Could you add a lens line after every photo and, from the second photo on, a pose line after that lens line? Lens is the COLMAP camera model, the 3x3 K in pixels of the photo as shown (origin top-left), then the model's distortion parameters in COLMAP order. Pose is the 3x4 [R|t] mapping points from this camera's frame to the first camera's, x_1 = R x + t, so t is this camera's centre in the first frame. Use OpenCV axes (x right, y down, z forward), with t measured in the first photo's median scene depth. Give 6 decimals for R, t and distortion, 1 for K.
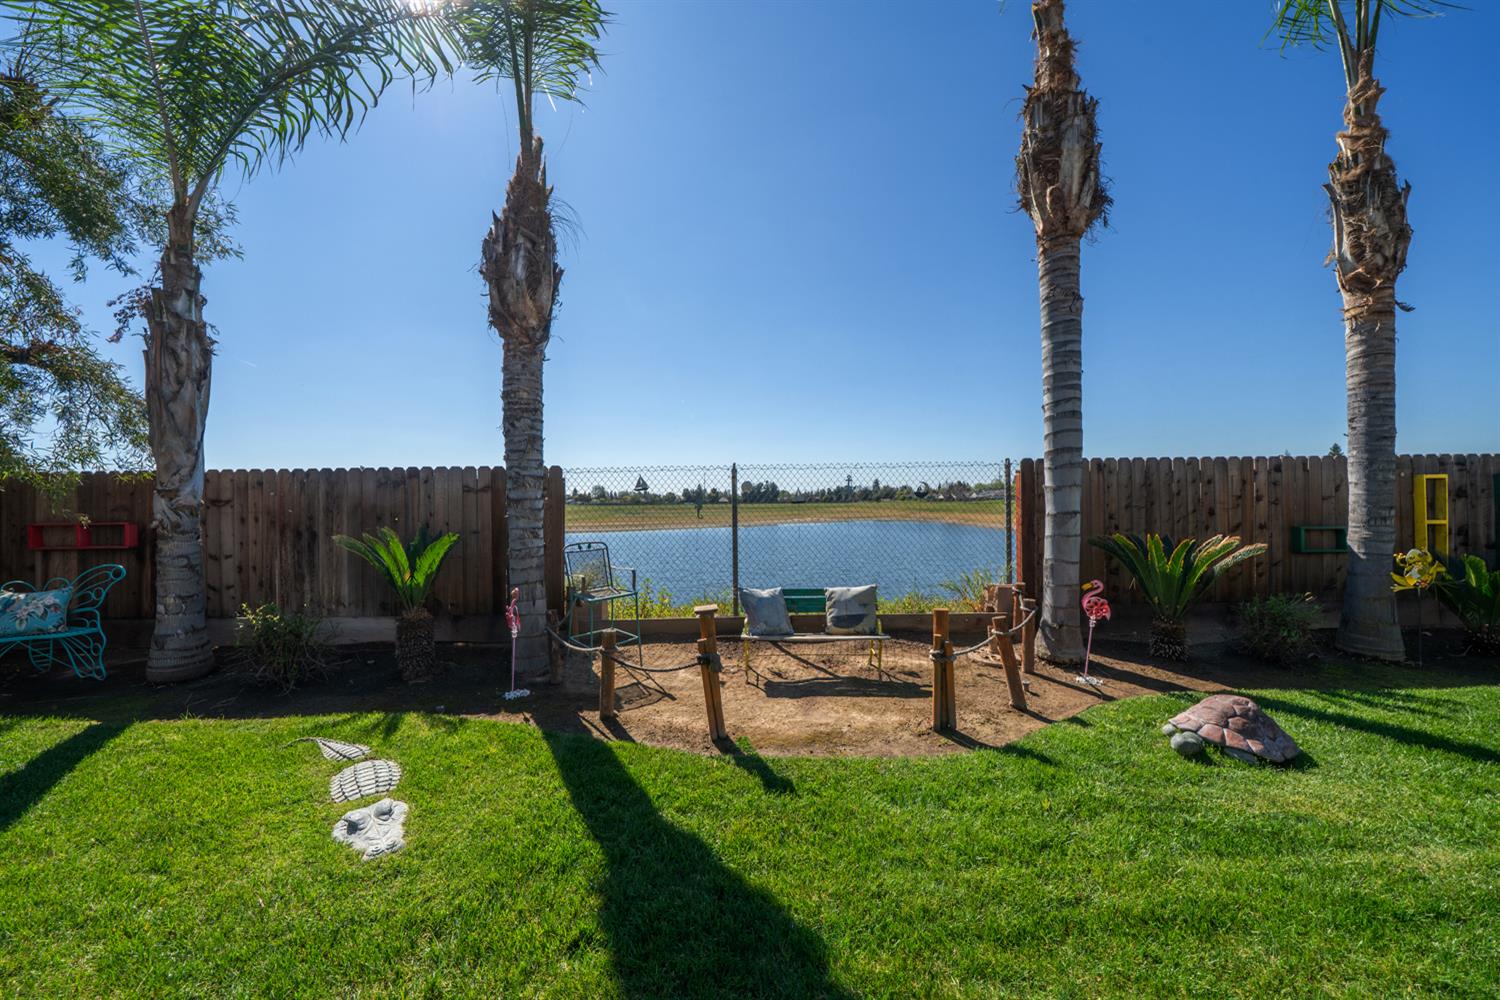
lens RADIAL K [[525.5, 0, 750.0], [0, 525.5, 500.0], [0, 0, 1]] dist [-0.010803, -0.000117]
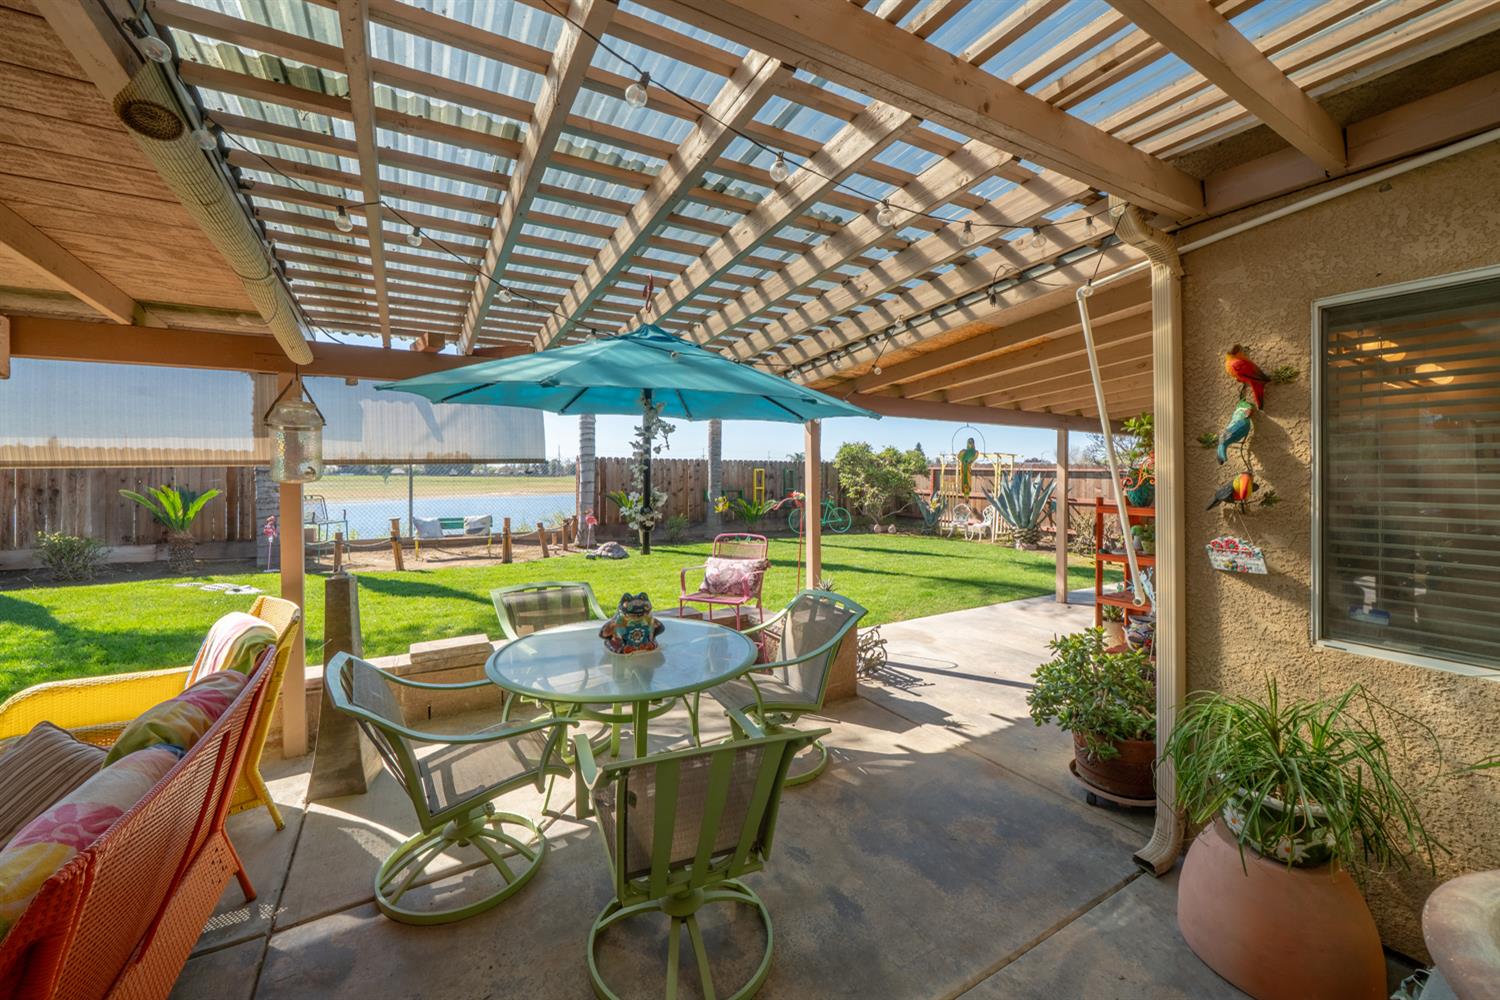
lens RADIAL K [[475.0, 0, 744.9], [0, 475.0, 476.4], [0, 0, 1]] dist [-0.000457, -0.003173]
pose [[0.844129, 0.017410, 0.535857, 0.068347], [-0.017659, 0.999833, -0.004666, -0.001884], [-0.535849, -0.005524, 0.844296, -1.091957]]
